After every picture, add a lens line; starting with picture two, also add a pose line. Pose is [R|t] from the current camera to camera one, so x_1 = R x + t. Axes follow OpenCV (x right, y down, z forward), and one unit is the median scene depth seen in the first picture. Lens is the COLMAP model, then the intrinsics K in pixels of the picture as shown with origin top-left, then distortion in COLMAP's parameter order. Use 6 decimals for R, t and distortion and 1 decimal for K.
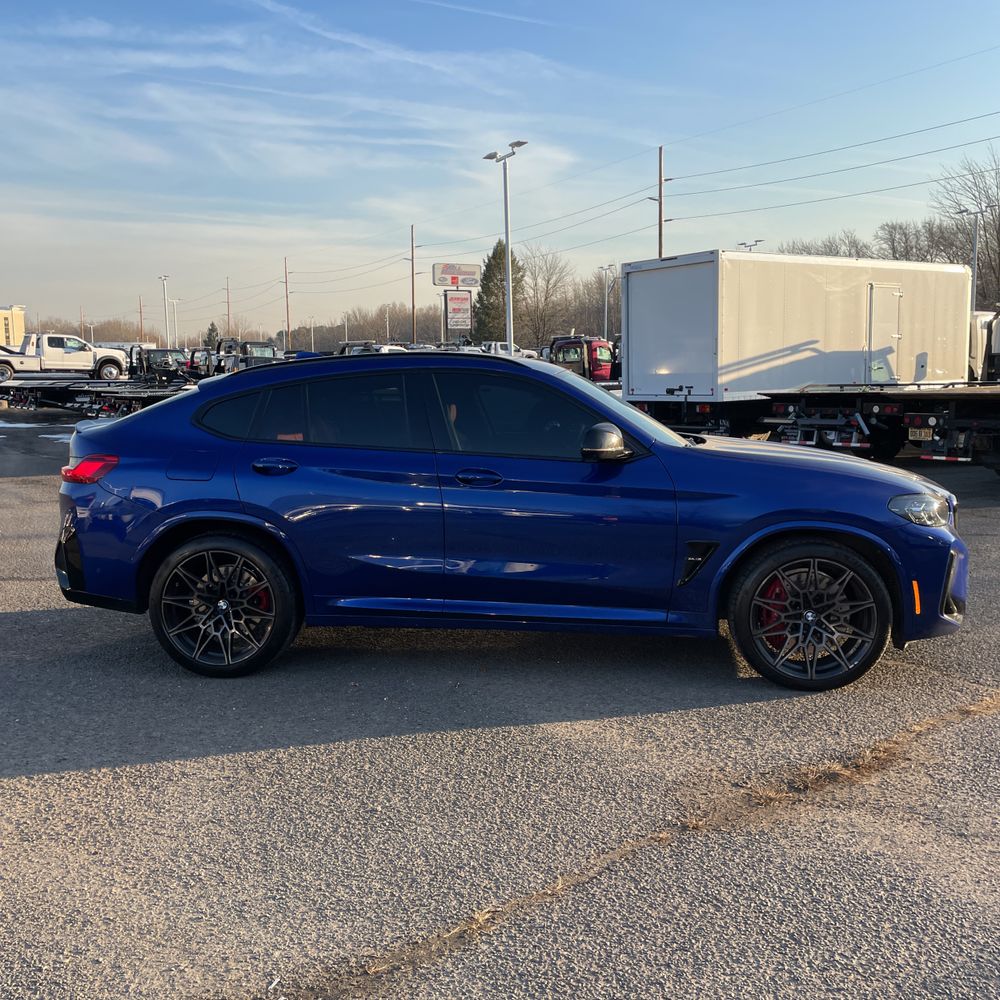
lens RADIAL K [[1008.6, 0, 506.2], [0, 1008.6, 491.3], [0, 0, 1]] dist [0.092164, -0.128943]
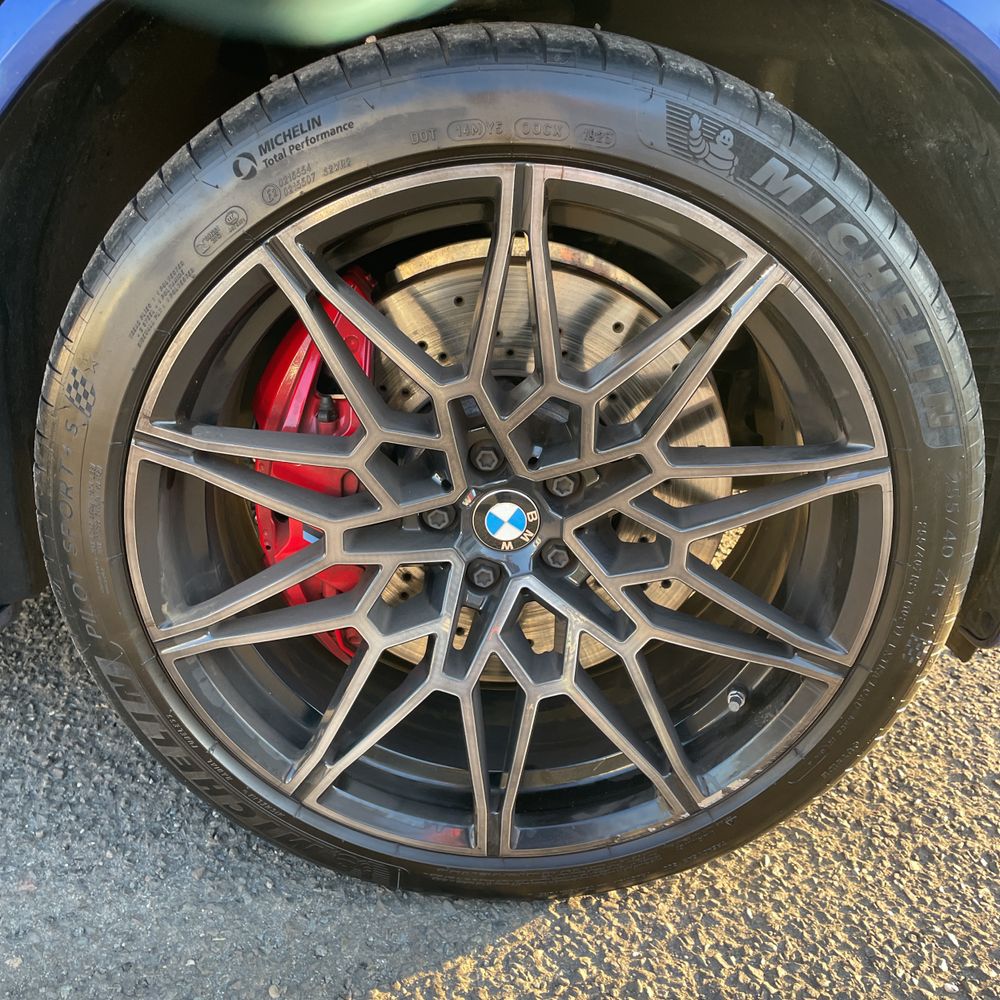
lens RADIAL K [[1003.7, 0, 483.7], [0, 1003.7, 495.7], [0, 0, 1]] dist [0.095373, -0.131252]
pose [[0.994699, -0.004740, 0.102723, 0.067262], [-0.027085, 0.951589, 0.306177, 0.016101], [-0.099201, -0.307336, 0.946416, 0.203570]]
